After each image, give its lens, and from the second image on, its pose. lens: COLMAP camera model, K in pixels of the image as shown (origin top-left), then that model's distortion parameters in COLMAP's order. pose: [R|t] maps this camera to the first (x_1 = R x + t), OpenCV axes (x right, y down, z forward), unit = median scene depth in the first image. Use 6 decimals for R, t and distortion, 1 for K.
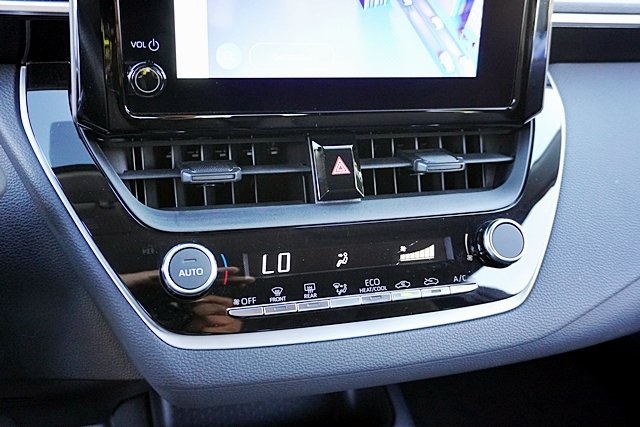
lens RADIAL K [[658.6, 0, 320.0], [0, 658.6, 213.5], [0, 0, 1]] dist [0.019656, 0.020428]
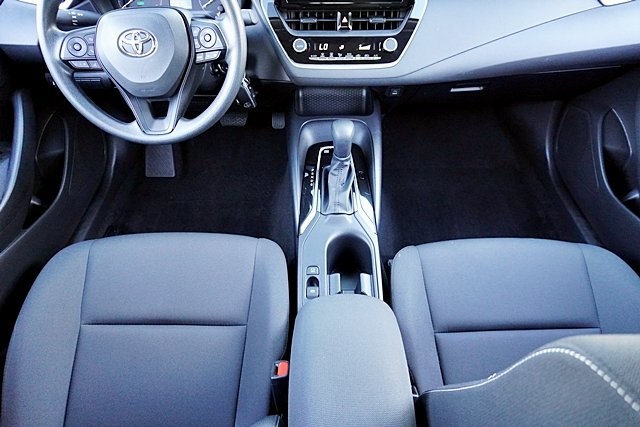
lens RADIAL K [[432.0, 0, 320.0], [0, 432.0, 213.5], [0, 0, 1]] dist [-0.052113, 0.036209]
pose [[0.962209, 0.142976, -0.231759, 0.568057], [-0.058682, 0.939948, 0.336236, 0.136858], [0.265915, -0.309929, 0.912816, -1.401807]]
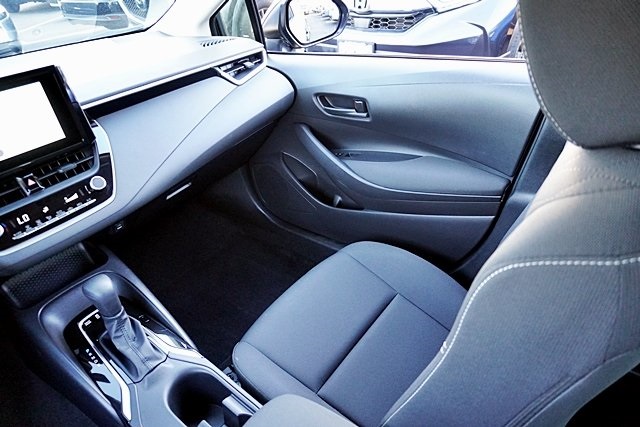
lens RADIAL K [[430.2, 0, 320.0], [0, 430.2, 213.5], [0, 0, 1]] dist [-0.042322, 0.032790]
pose [[0.797553, -0.423100, 0.429996, 0.187320], [0.363219, 0.905915, 0.217691, 0.115272], [-0.481645, -0.017438, 0.876193, -1.335054]]
